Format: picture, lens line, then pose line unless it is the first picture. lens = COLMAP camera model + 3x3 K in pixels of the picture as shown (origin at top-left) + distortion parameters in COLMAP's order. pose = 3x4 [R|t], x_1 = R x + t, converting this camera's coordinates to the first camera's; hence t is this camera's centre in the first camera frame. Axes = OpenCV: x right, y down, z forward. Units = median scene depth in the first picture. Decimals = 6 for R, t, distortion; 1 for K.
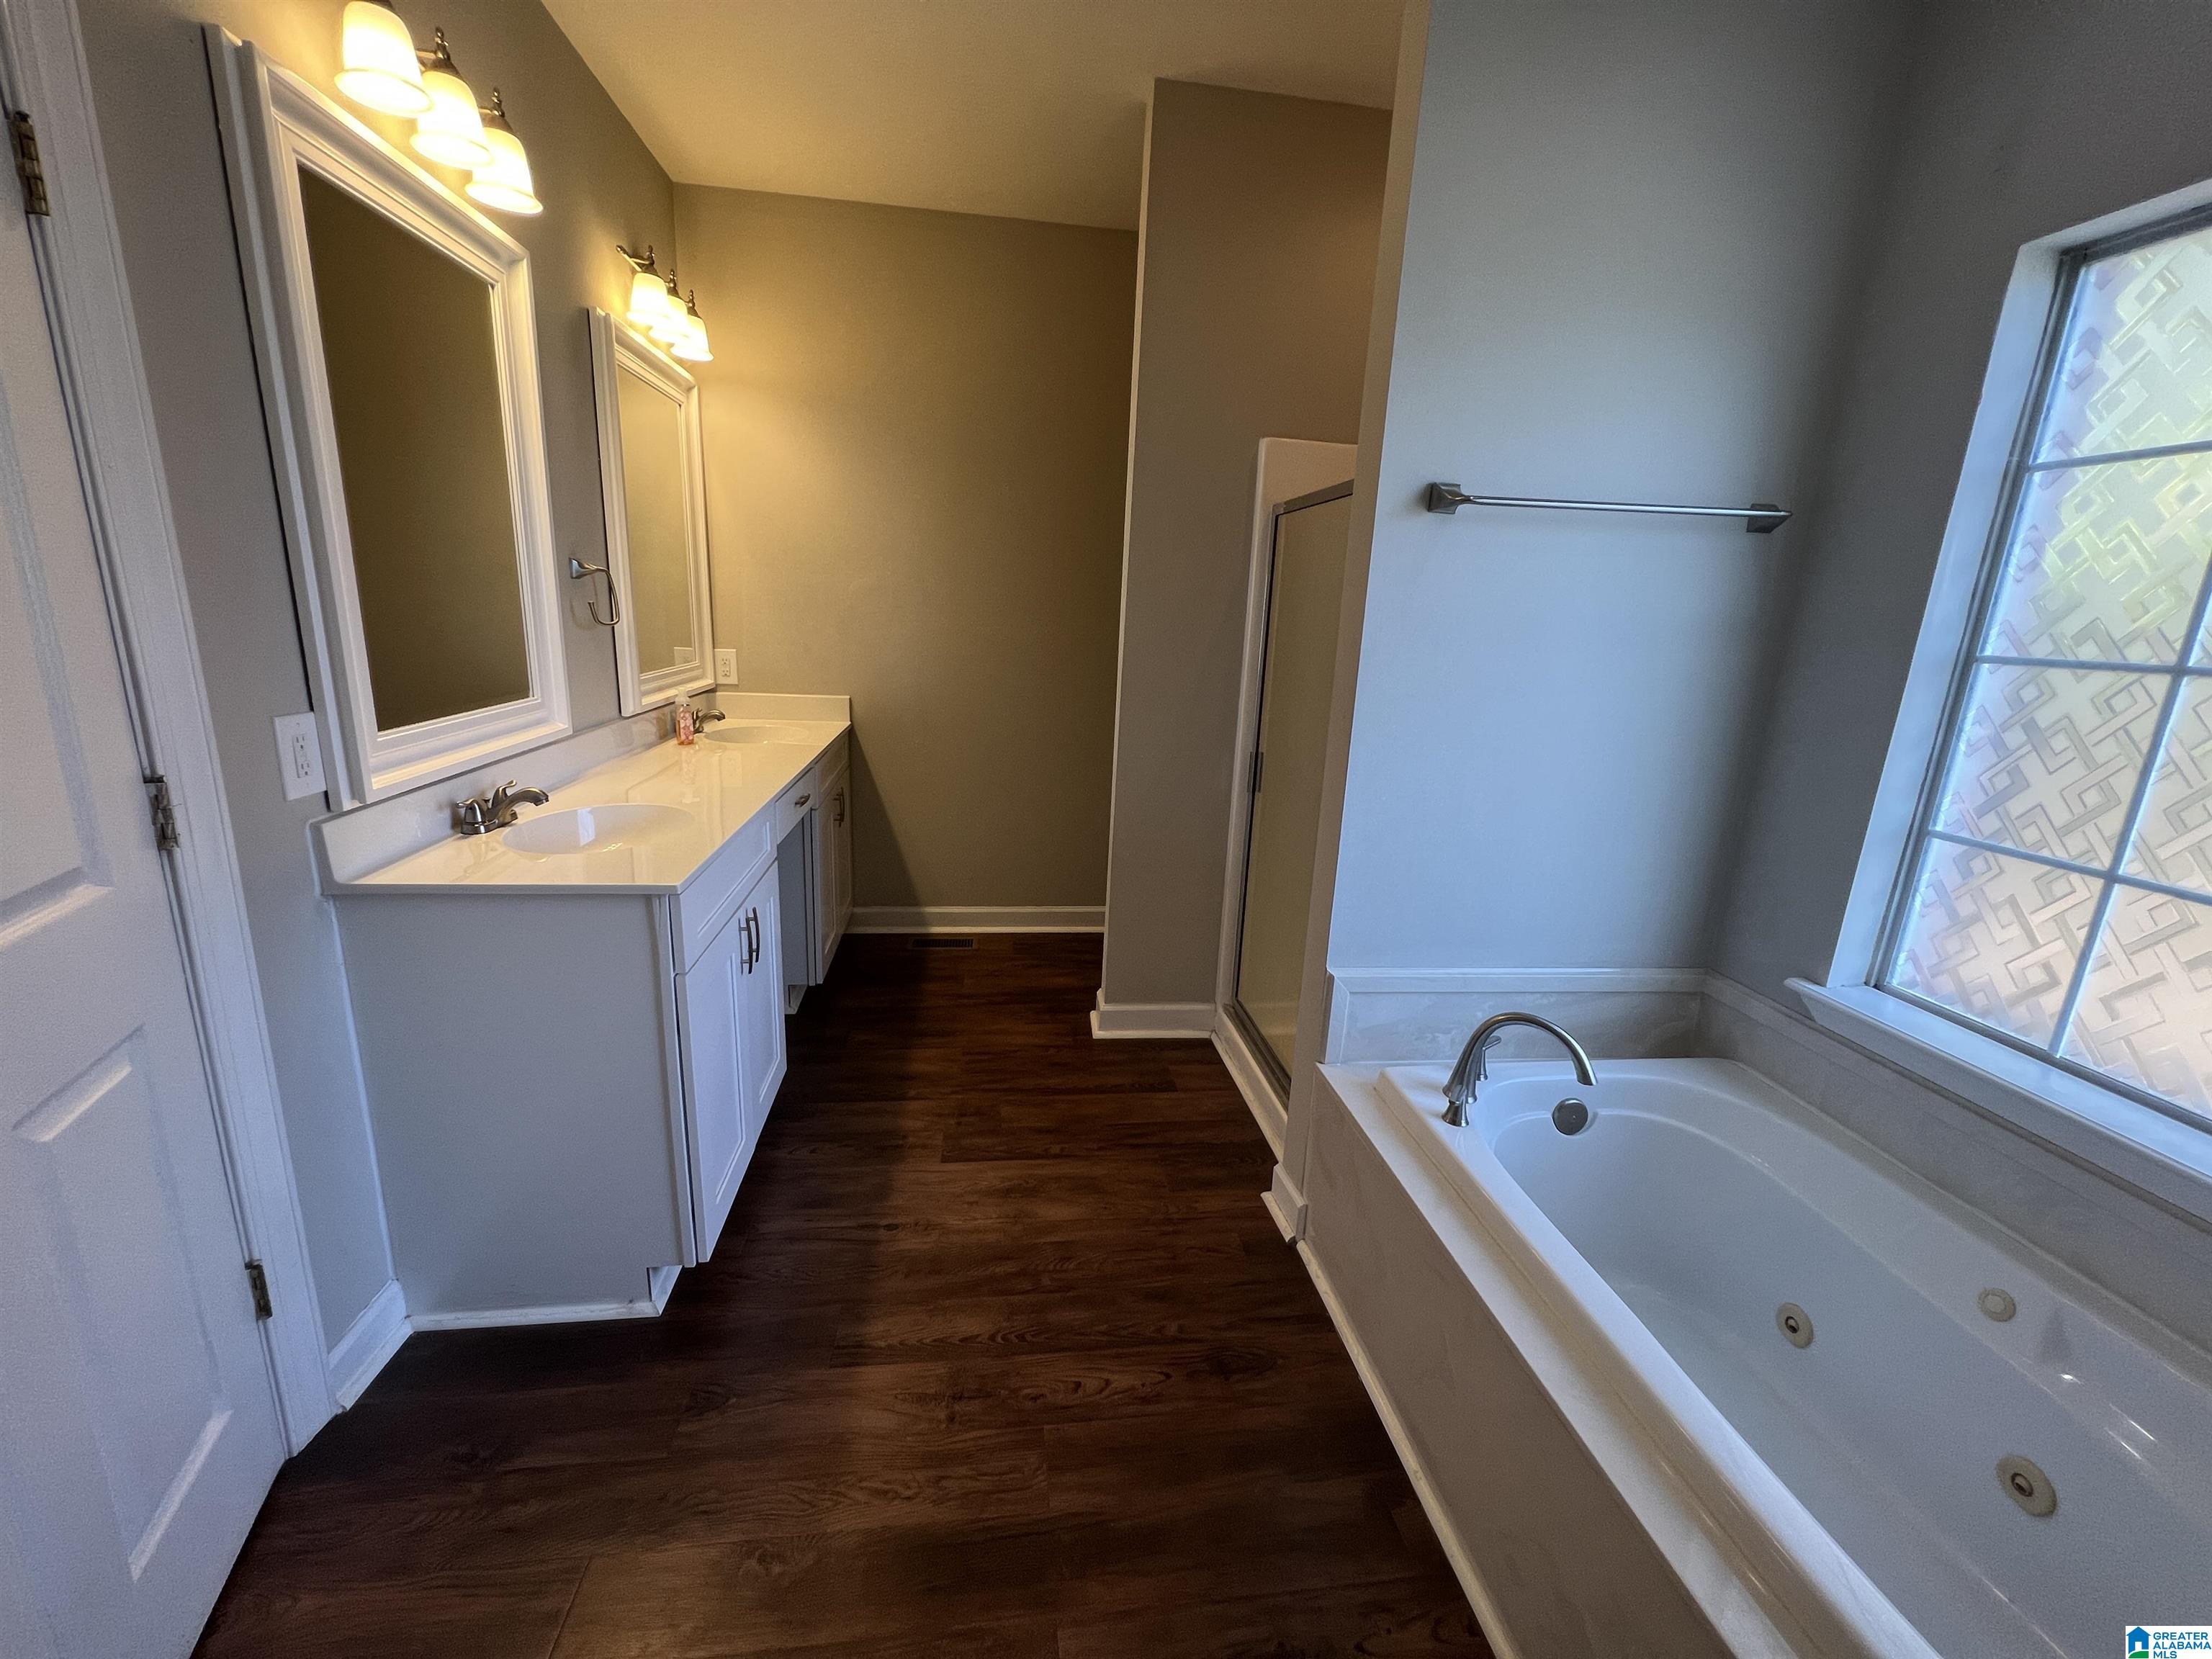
lens RADIAL K [[883.7, 0, 1105.9], [0, 883.7, 821.0], [0, 0, 1]] dist [-0.002024, 0.000329]
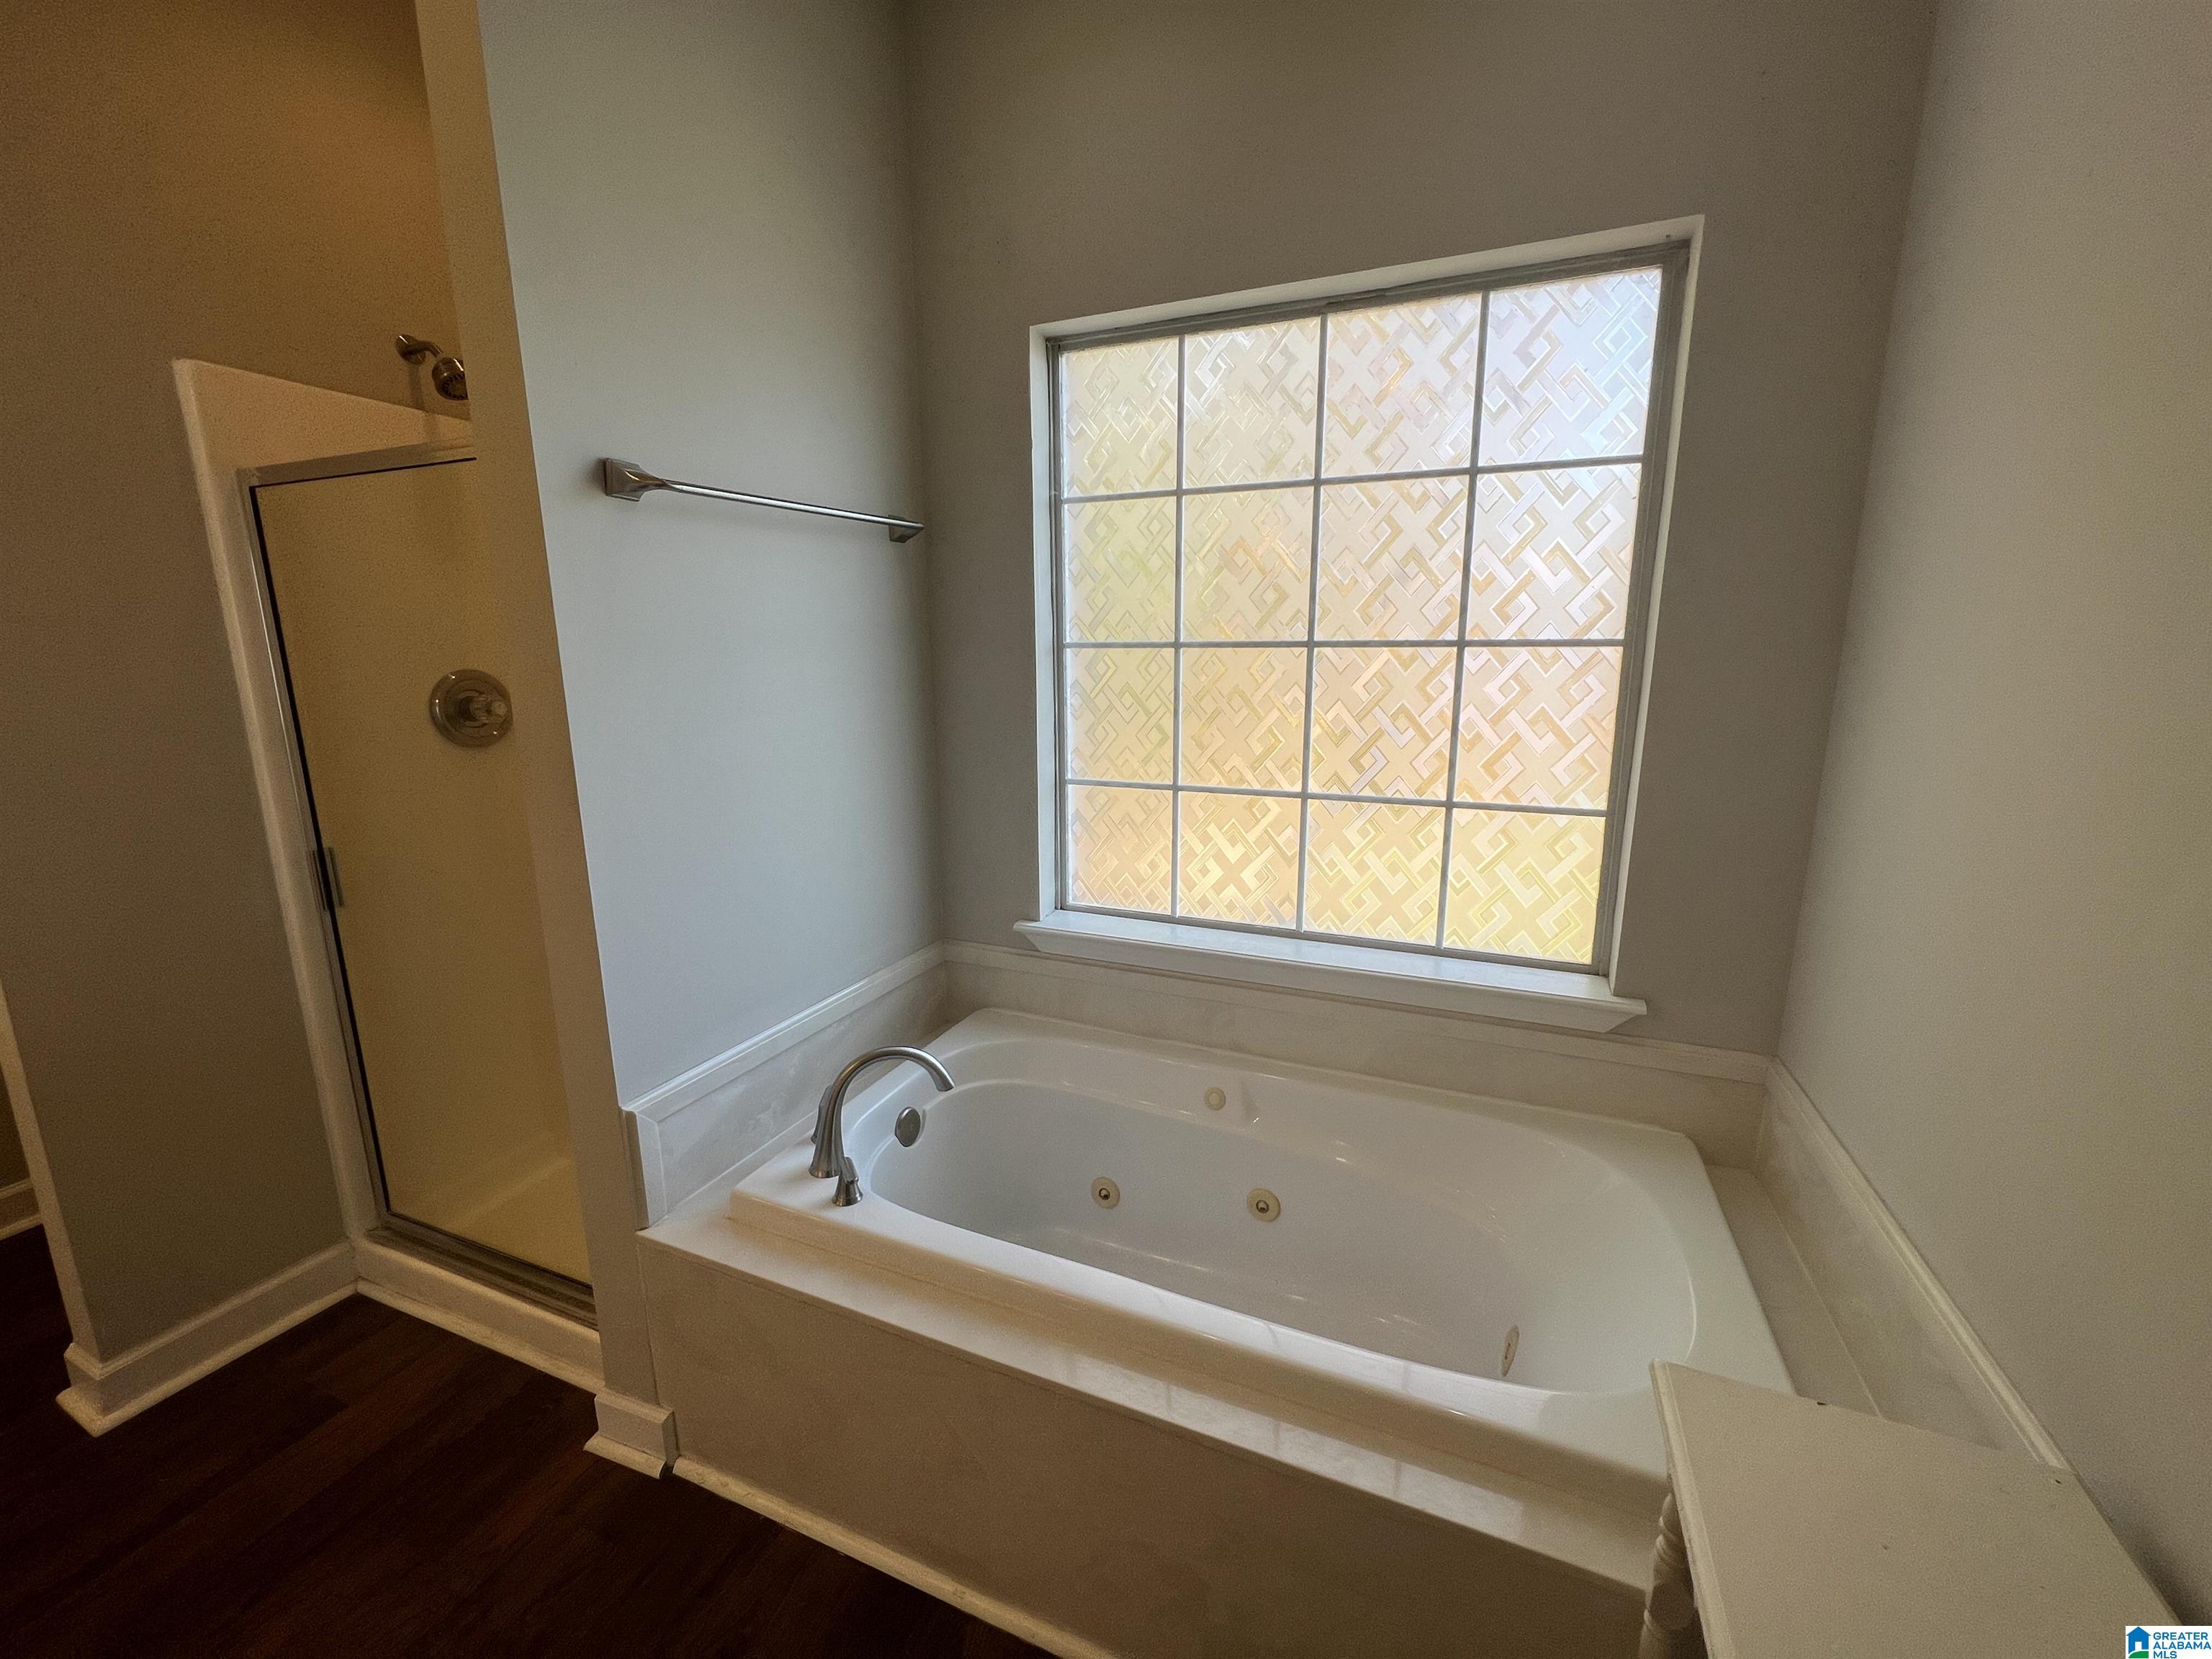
lens RADIAL K [[886.8, 0, 1105.7], [0, 886.8, 821.0], [0, 0, 1]] dist [-0.002374, 0.000929]
pose [[0.505503, -0.218159, 0.834789, -0.121019], [0.230734, 0.966451, 0.112847, -0.059771], [-0.831401, 0.135570, 0.538881, 0.249469]]
